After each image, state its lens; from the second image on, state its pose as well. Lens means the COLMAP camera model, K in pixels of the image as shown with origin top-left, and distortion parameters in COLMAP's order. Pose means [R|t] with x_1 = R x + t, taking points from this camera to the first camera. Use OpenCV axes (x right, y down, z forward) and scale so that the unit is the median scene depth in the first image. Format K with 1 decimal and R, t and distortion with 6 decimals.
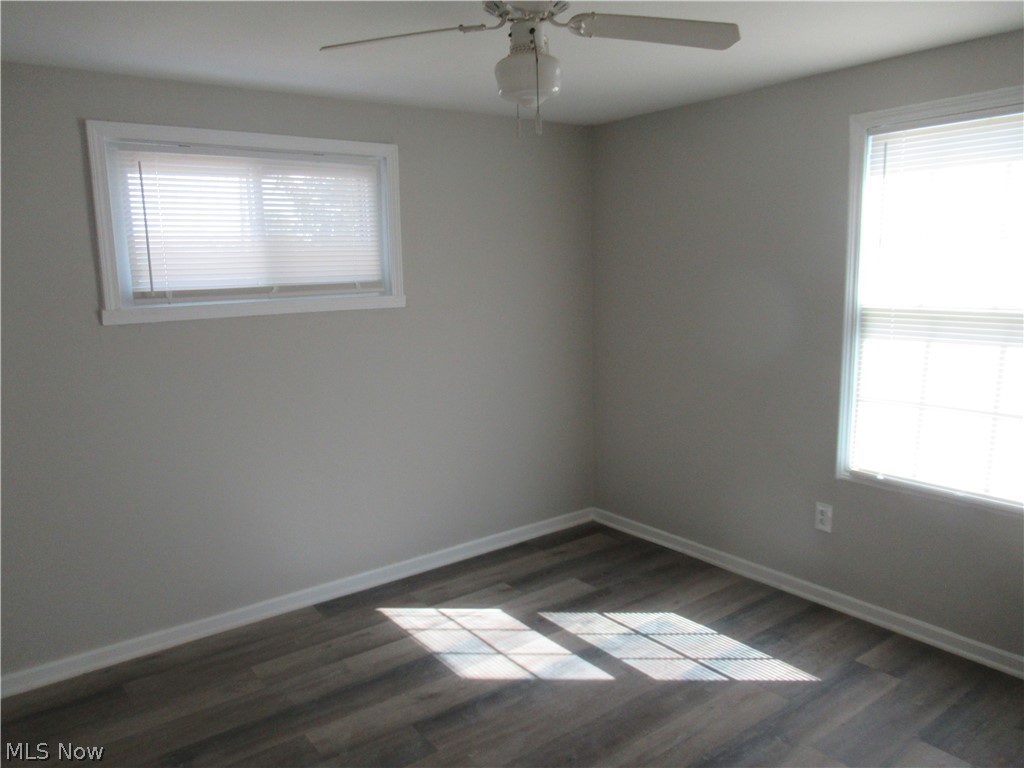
lens RADIAL K [[764.7, 0, 512.0], [0, 764.7, 384.0], [0, 0, 1]] dist [0.000639, -0.006778]
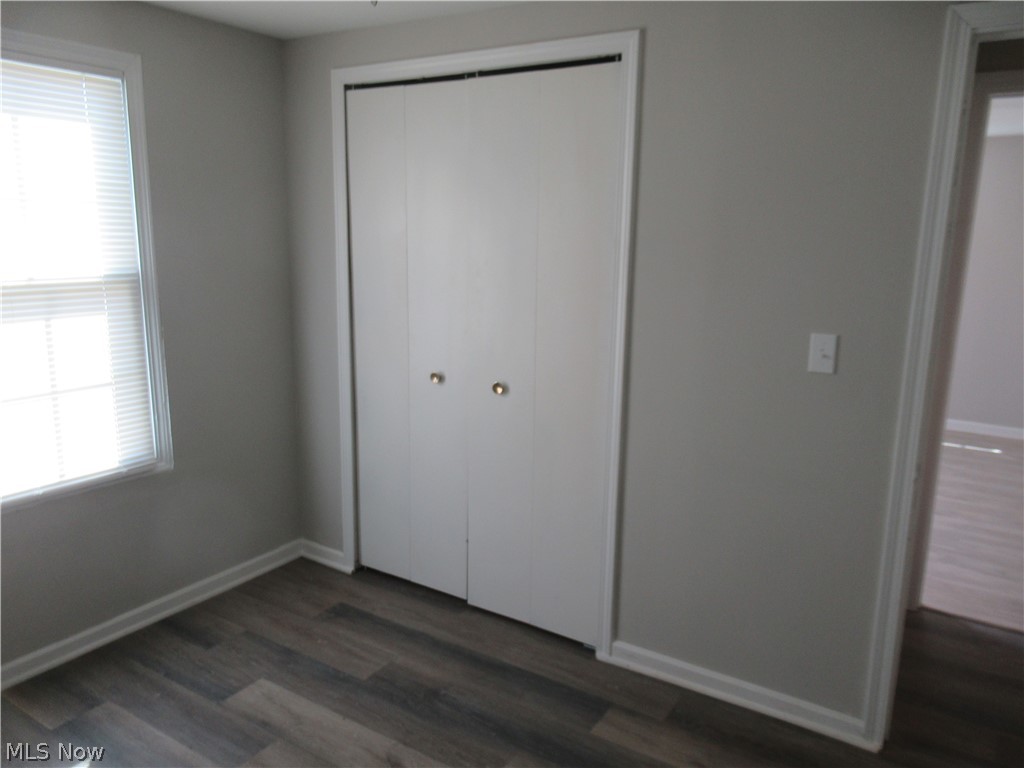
lens RADIAL K [[764.7, 0, 512.0], [0, 764.7, 384.0], [0, 0, 1]] dist [0.000639, -0.006778]
pose [[-0.335588, -0.164739, 0.927492, -0.419726], [0.148219, 0.963091, 0.224691, -0.099089], [-0.930275, 0.212876, -0.298784, 0.768913]]
